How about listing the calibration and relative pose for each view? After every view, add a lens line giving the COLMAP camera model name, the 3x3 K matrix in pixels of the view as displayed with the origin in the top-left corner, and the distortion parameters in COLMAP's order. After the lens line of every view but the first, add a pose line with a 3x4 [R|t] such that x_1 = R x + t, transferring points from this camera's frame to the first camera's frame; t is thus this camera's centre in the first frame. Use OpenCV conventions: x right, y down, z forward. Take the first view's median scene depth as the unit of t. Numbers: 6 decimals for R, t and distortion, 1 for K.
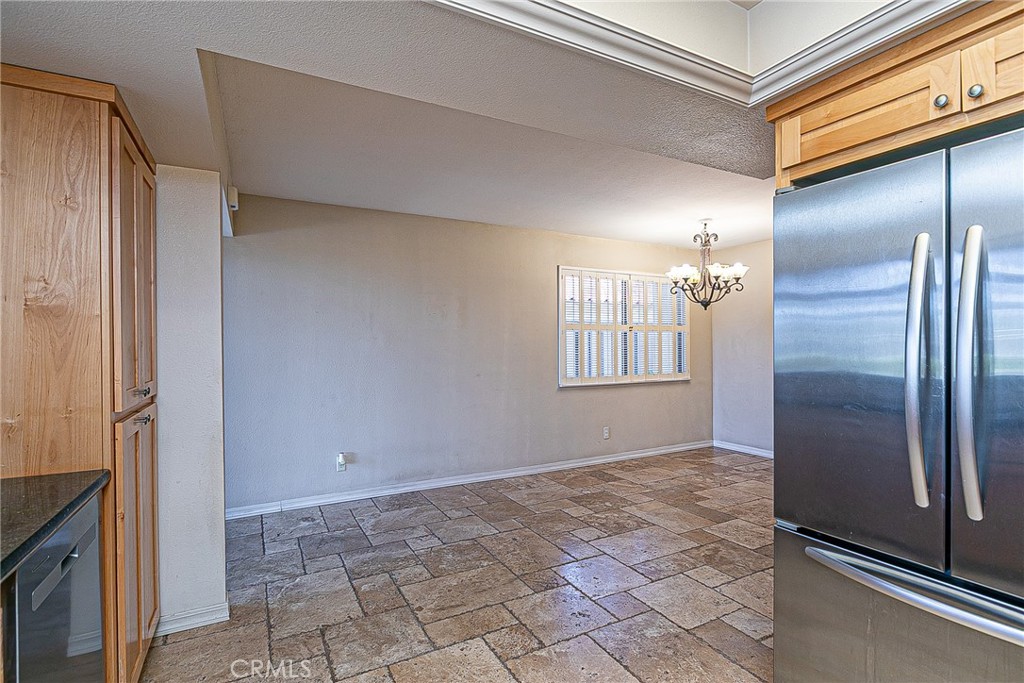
lens RADIAL K [[487.9, 0, 515.5], [0, 487.9, 346.6], [0, 0, 1]] dist [-0.000433, -0.000127]
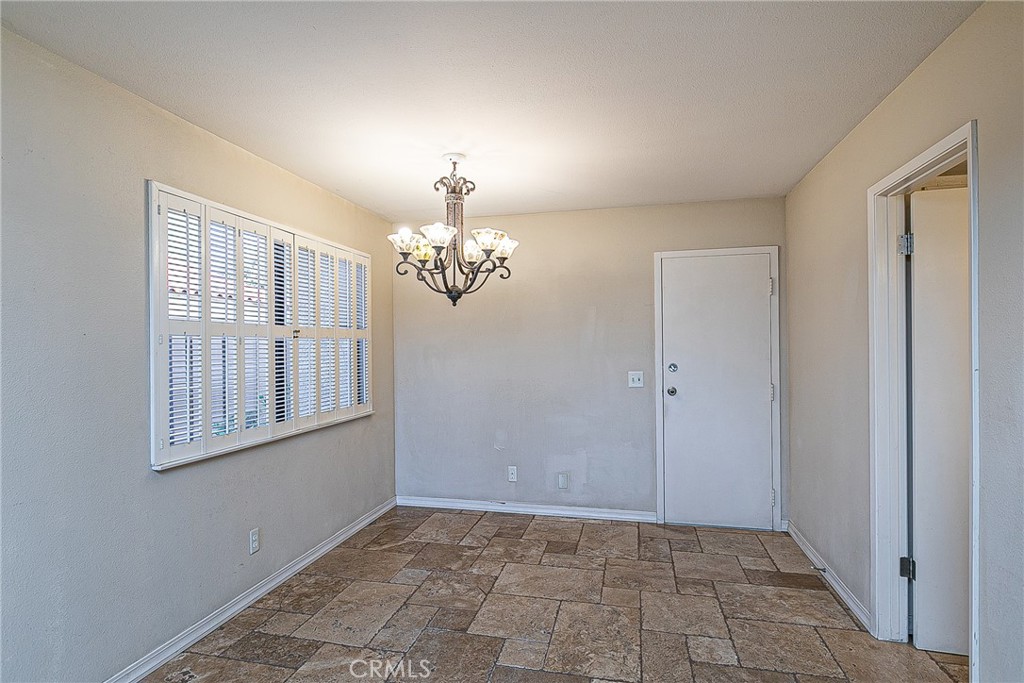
lens RADIAL K [[520.5, 0, 513.3], [0, 520.5, 346.5], [0, 0, 1]] dist [0.000798, 0.000092]
pose [[0.669593, -0.006205, 0.742702, -0.035099], [0.010013, 0.999950, -0.000672, -0.022551], [-0.742661, 0.007887, 0.669621, 0.490034]]
